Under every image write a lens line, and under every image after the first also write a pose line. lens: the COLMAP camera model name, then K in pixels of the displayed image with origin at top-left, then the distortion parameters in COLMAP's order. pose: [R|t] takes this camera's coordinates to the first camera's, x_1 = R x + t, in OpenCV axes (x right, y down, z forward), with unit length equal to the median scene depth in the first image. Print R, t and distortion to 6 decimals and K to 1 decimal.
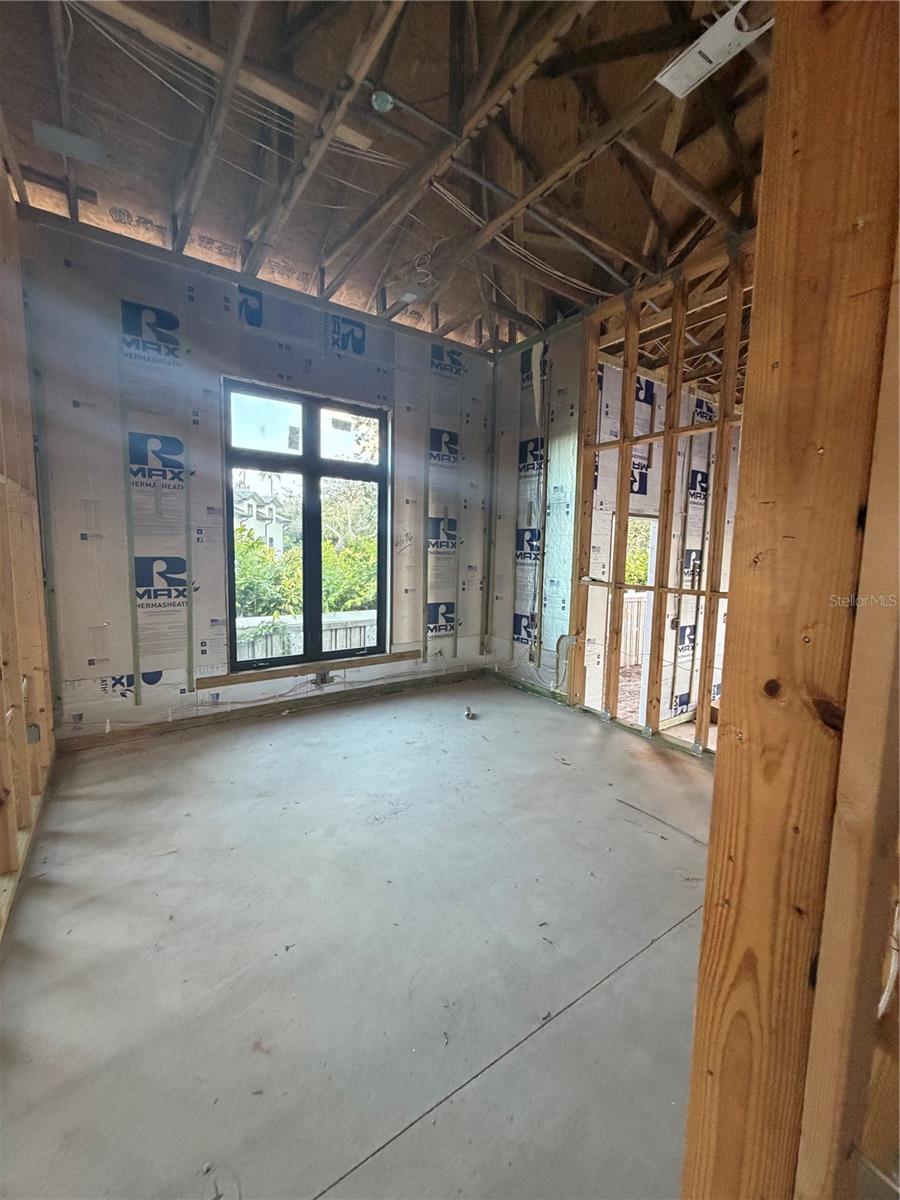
lens RADIAL K [[476.2, 0, 448.2], [0, 476.2, 597.1], [0, 0, 1]] dist [-0.000527, 0.000646]
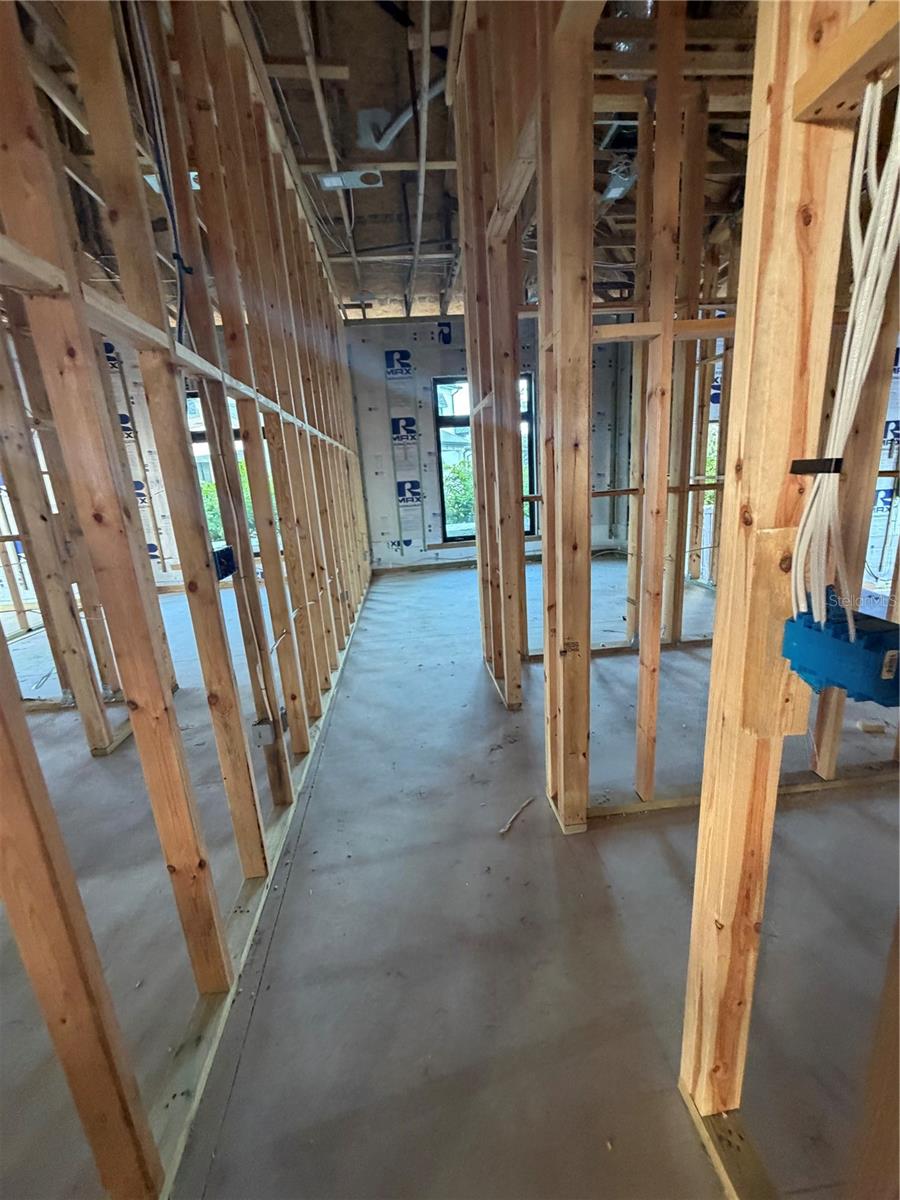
lens RADIAL K [[476.2, 0, 448.2], [0, 476.2, 597.1], [0, 0, 1]] dist [-0.000527, 0.000646]
pose [[0.869495, 0.039973, -0.492322, 0.525101], [0.033573, 0.989632, 0.139645, 0.120539], [0.492800, -0.137949, 0.859138, -0.672650]]
